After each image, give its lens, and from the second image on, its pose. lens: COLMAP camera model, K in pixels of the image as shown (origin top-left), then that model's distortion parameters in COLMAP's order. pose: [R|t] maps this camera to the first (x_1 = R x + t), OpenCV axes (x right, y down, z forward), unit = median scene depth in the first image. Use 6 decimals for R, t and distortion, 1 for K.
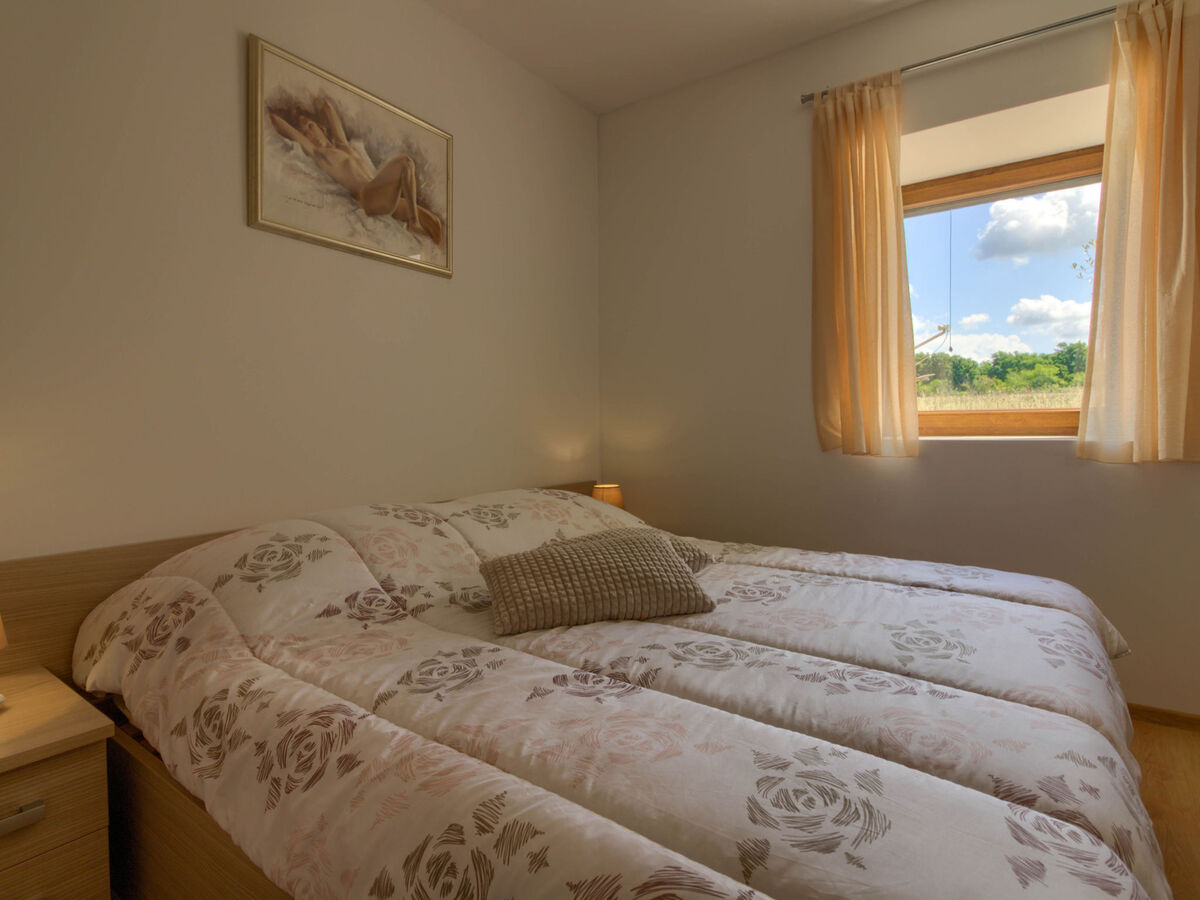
lens RADIAL K [[627.0, 0, 600.5], [0, 627.0, 444.4], [0, 0, 1]] dist [0.015312, -0.009542]
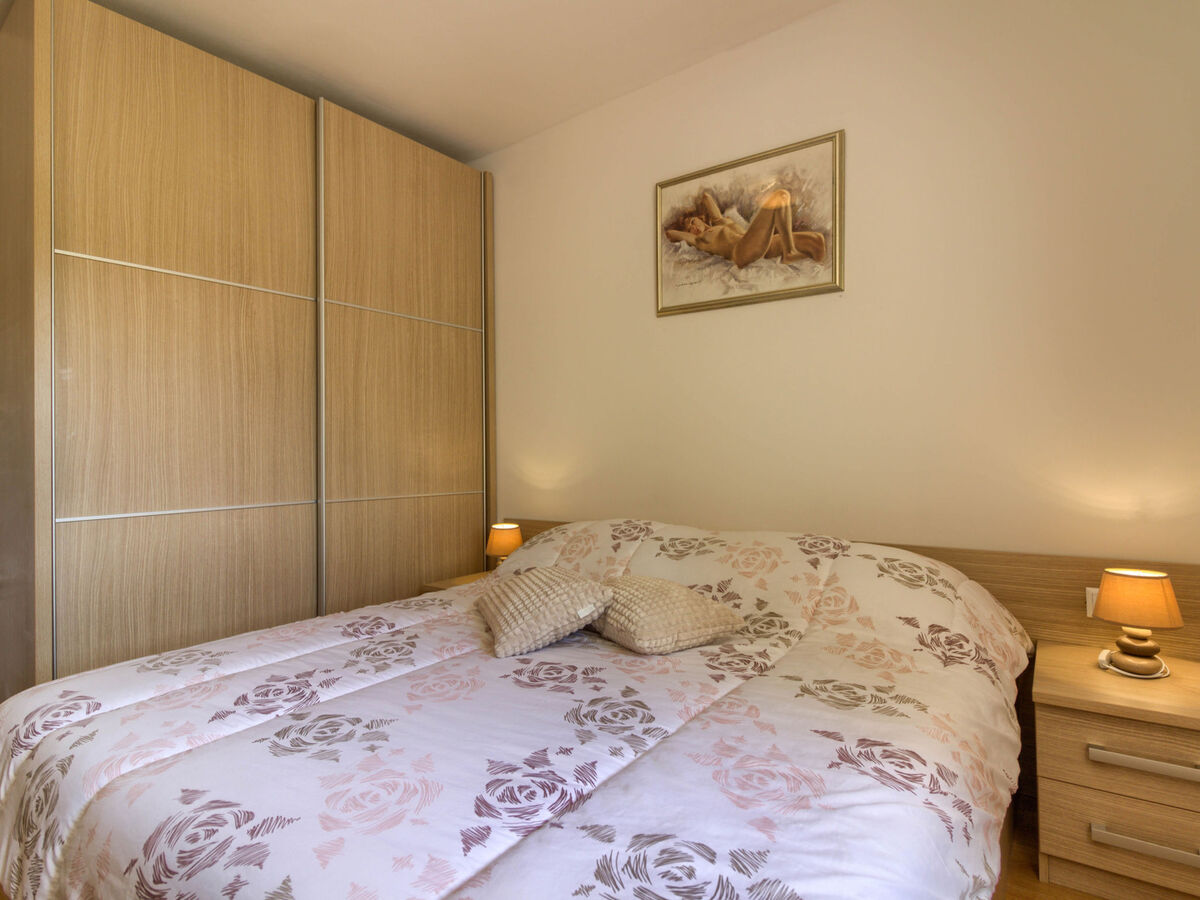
lens RADIAL K [[627.0, 0, 601.2], [0, 627.0, 451.0], [0, 0, 1]] dist [0.015312, -0.009542]
pose [[-0.009893, 0.006205, -0.999932, 0.780753], [-0.016390, 0.999845, 0.006367, -0.042618], [0.999817, 0.016451, -0.009789, 0.792406]]
